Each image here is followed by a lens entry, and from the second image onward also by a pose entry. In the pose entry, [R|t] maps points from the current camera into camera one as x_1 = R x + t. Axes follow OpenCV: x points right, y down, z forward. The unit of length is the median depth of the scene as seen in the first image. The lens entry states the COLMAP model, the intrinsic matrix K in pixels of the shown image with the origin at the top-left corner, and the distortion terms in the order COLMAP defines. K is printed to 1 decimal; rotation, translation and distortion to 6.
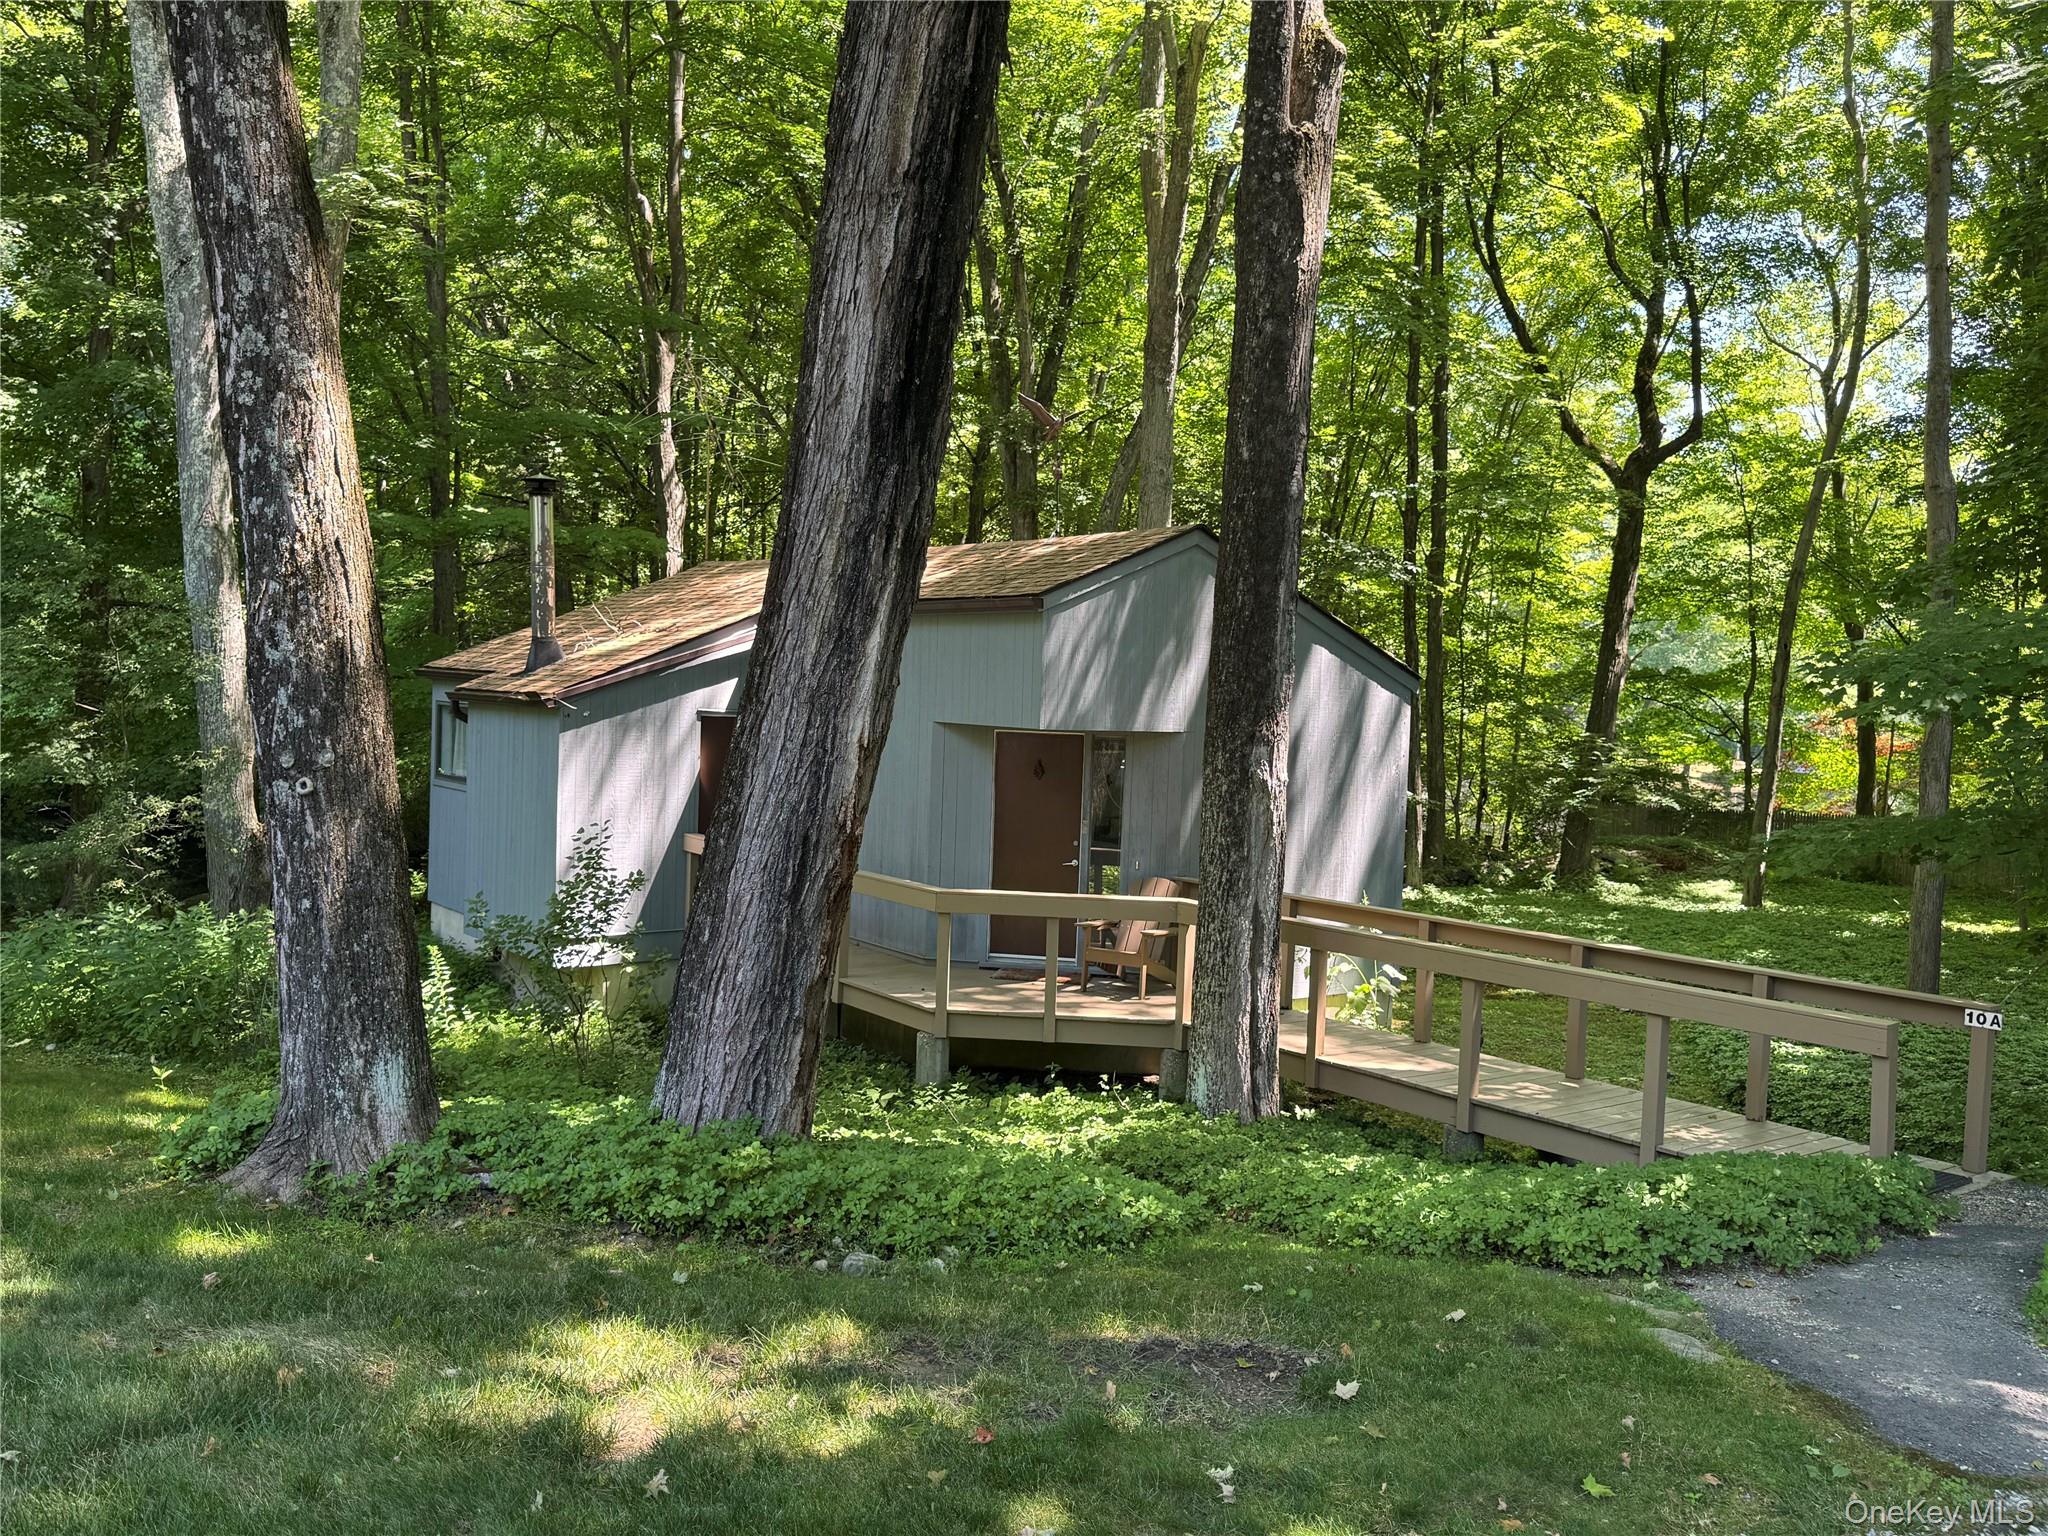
lens RADIAL K [[1668.4, 0, 1024.0], [0, 1668.4, 768.0], [0, 0, 1]] dist [0.118408, -0.181723]
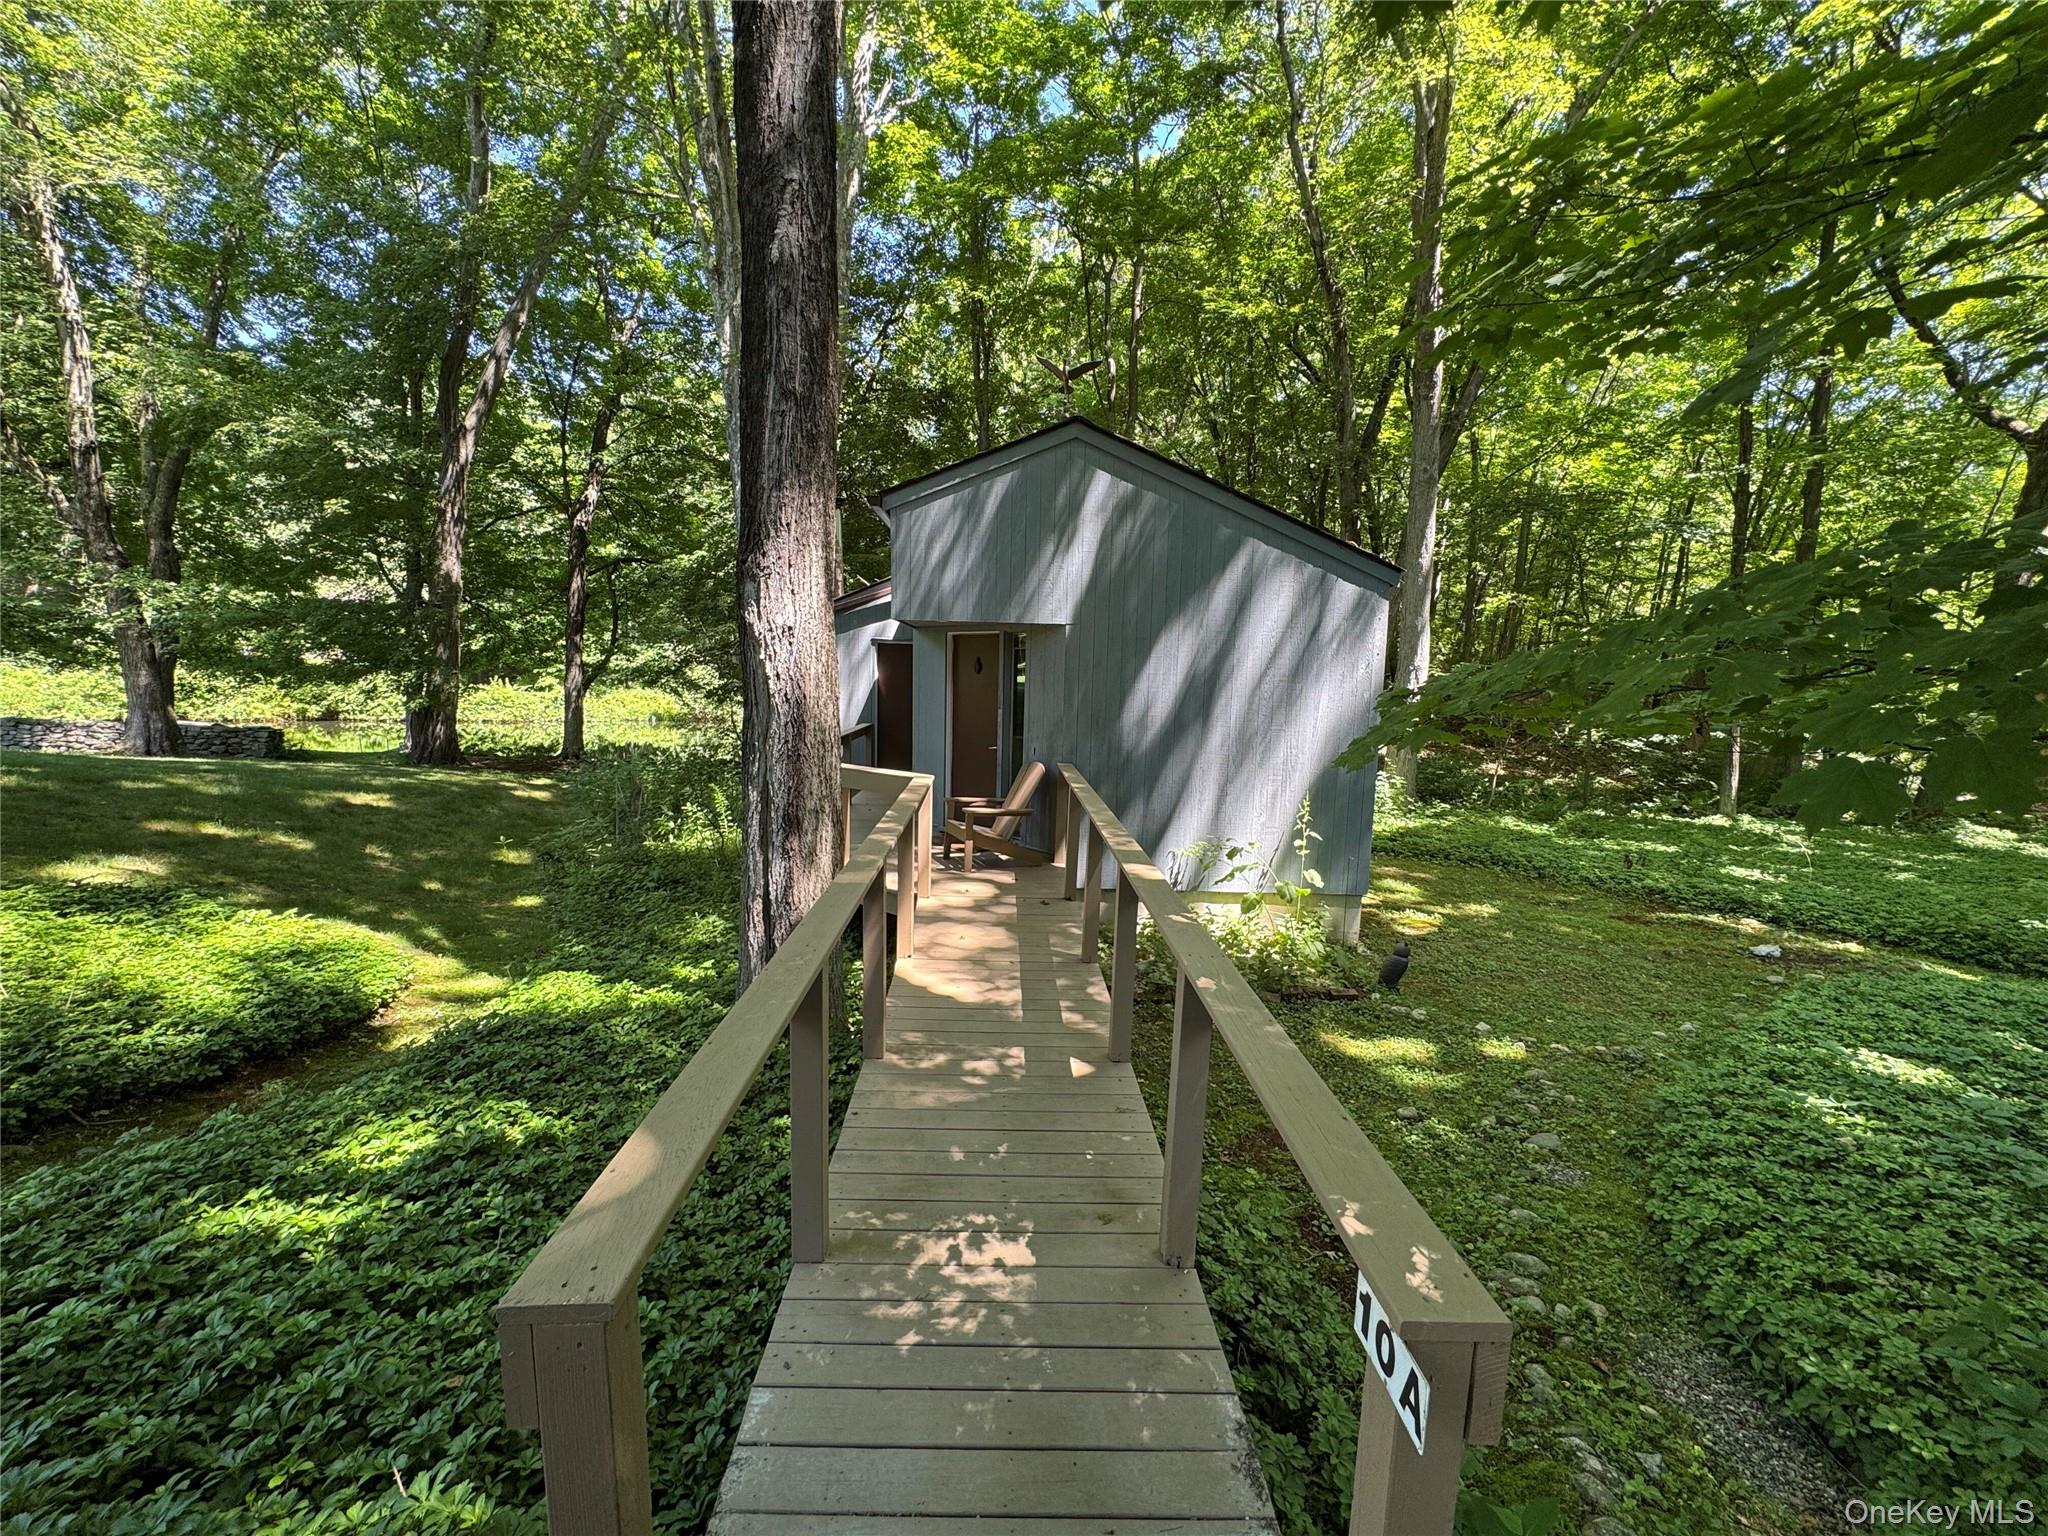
lens RADIAL K [[811.9, 0, 1031.8], [0, 811.9, 766.8], [0, 0, 1]] dist [0.001150, 0.000060]
pose [[0.814441, 0.051167, -0.577986, 0.336342], [-0.024141, 0.998230, 0.054353, 0.035968], [0.579744, -0.030314, 0.814234, 0.507901]]
